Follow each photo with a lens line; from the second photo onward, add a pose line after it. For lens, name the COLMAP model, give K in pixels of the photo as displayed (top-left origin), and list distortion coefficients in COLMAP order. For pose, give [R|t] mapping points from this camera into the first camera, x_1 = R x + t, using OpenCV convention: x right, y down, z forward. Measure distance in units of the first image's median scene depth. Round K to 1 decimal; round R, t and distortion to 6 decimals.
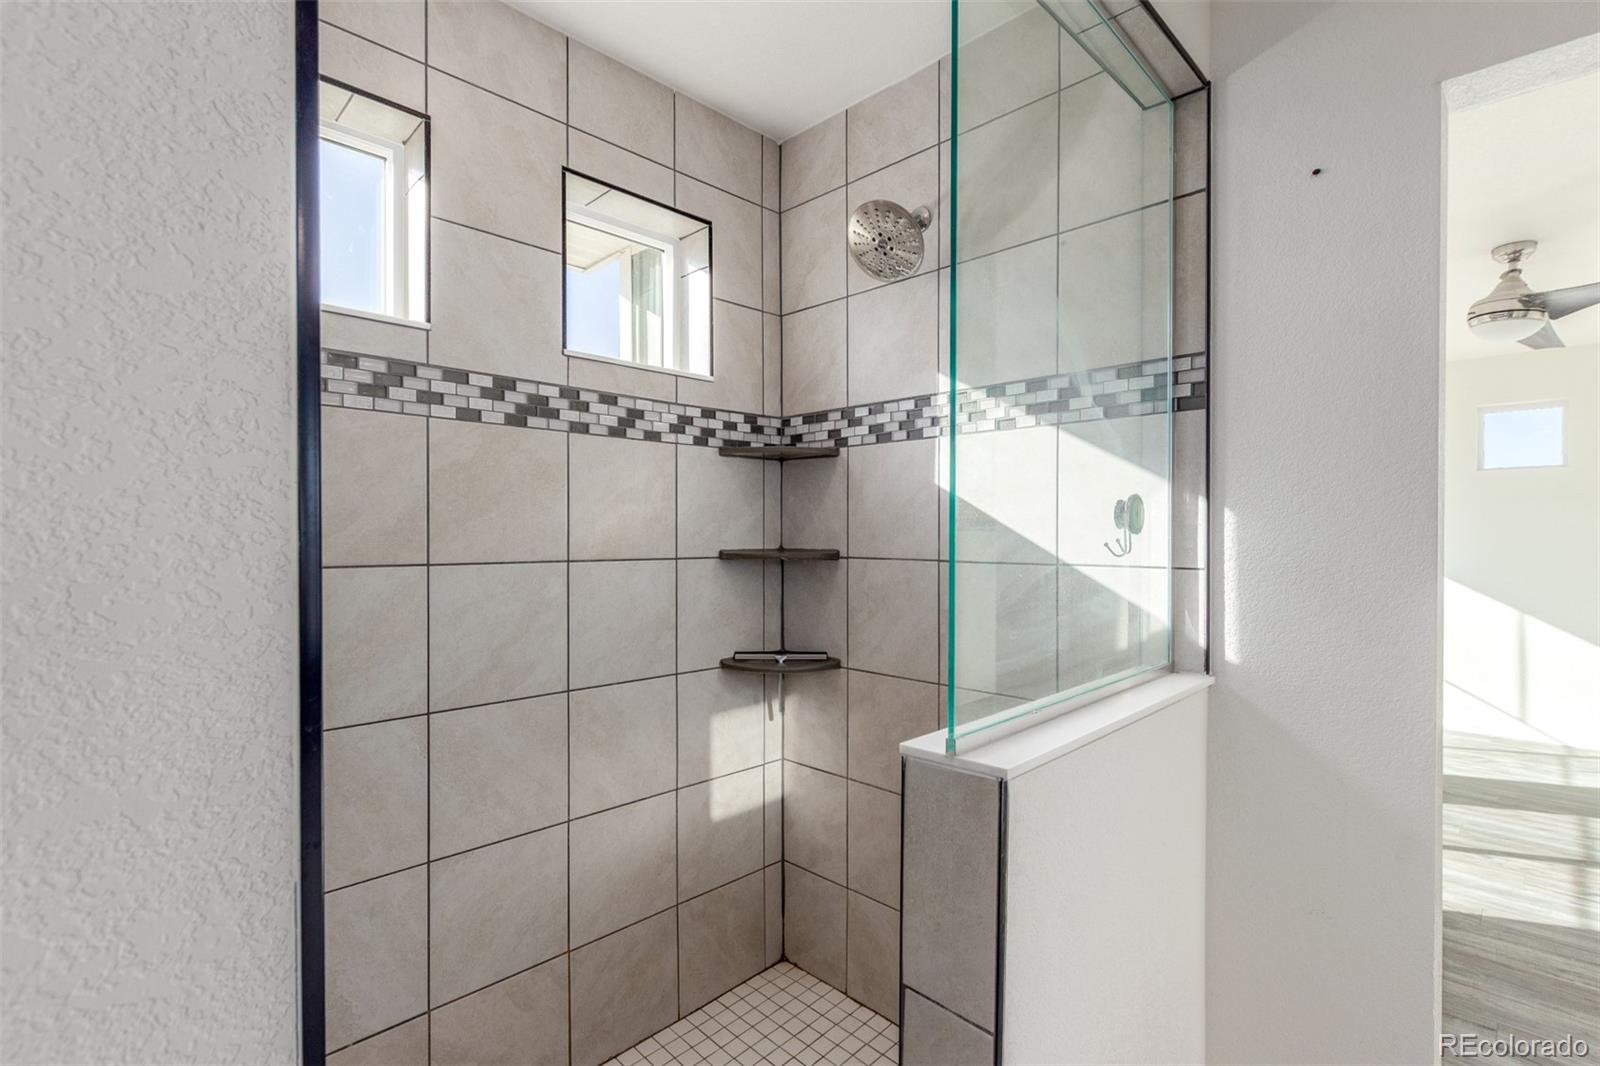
lens RADIAL K [[738.5, 0, 809.3], [0, 738.5, 520.1], [0, 0, 1]] dist [0.011405, -0.005063]
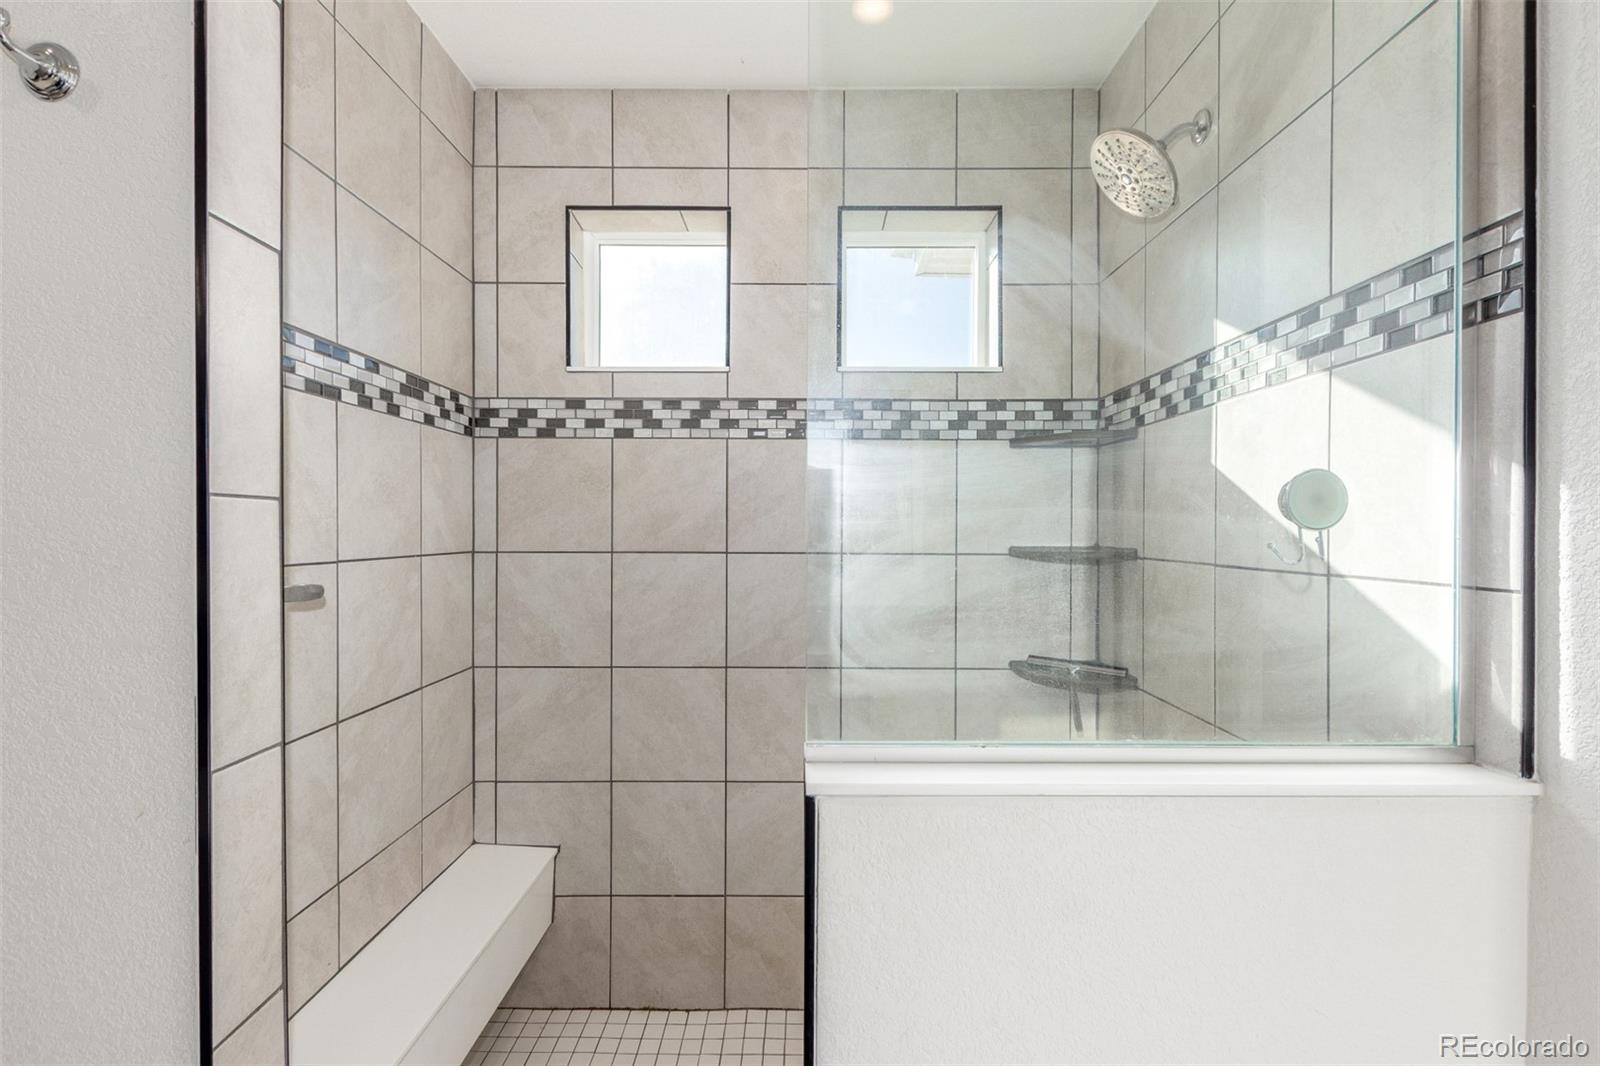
lens RADIAL K [[738.5, 0, 812.3], [0, 738.5, 516.0], [0, 0, 1]] dist [0.011405, -0.005063]
pose [[0.706440, -0.011055, -0.707687, 0.450866], [0.011509, 0.999925, -0.004131, 0.002626], [0.707679, -0.005226, 0.706514, 0.169871]]
